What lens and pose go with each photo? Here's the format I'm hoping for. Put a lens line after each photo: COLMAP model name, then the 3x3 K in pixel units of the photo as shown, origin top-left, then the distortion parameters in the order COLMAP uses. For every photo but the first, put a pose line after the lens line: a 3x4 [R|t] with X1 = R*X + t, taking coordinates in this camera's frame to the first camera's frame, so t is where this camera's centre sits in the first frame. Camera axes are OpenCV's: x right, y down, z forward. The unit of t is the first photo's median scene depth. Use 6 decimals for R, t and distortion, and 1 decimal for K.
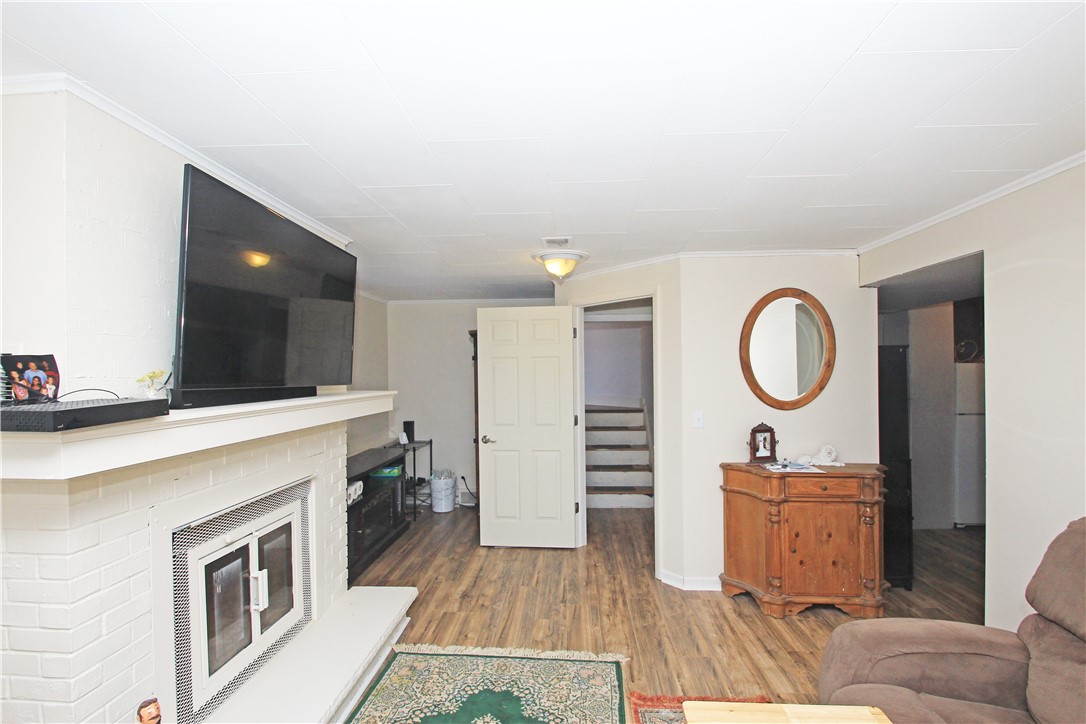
lens RADIAL K [[512.5, 0, 539.1], [0, 512.5, 366.7], [0, 0, 1]] dist [0.001103, -0.000473]
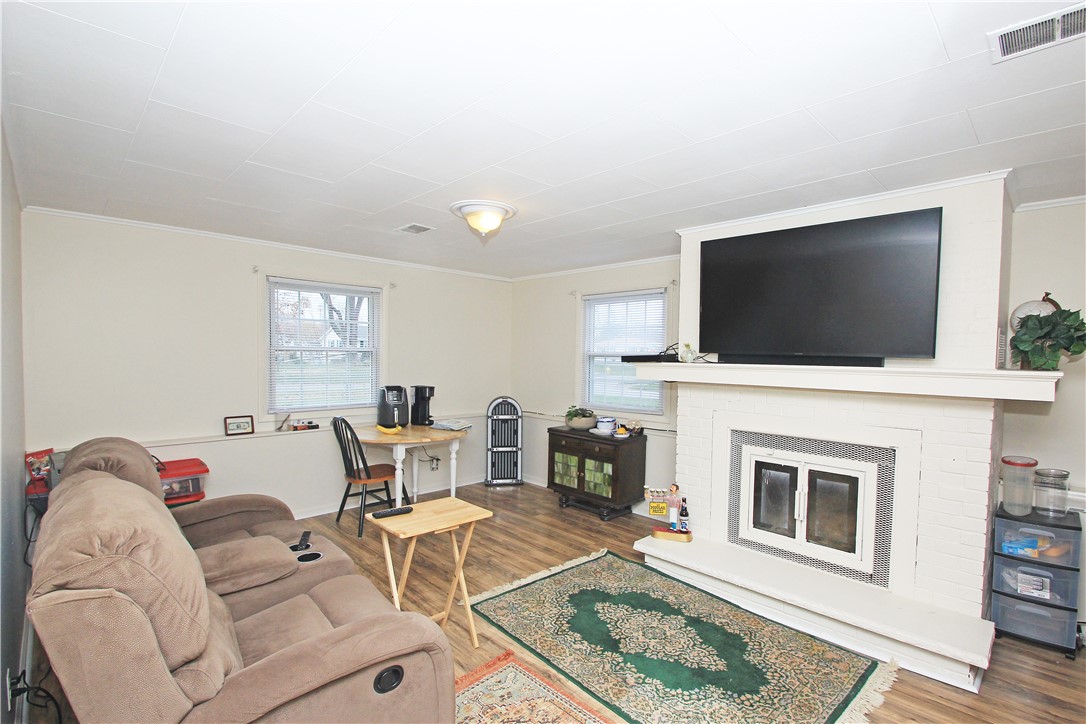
lens RADIAL K [[512.5, 0, 541.6], [0, 512.5, 366.1], [0, 0, 1]] dist [0.001103, -0.000473]
pose [[-0.674557, 0.026055, -0.737763, 0.882234], [0.004821, 0.999511, 0.030891, 0.024855], [0.738207, 0.017281, -0.674353, 1.376287]]
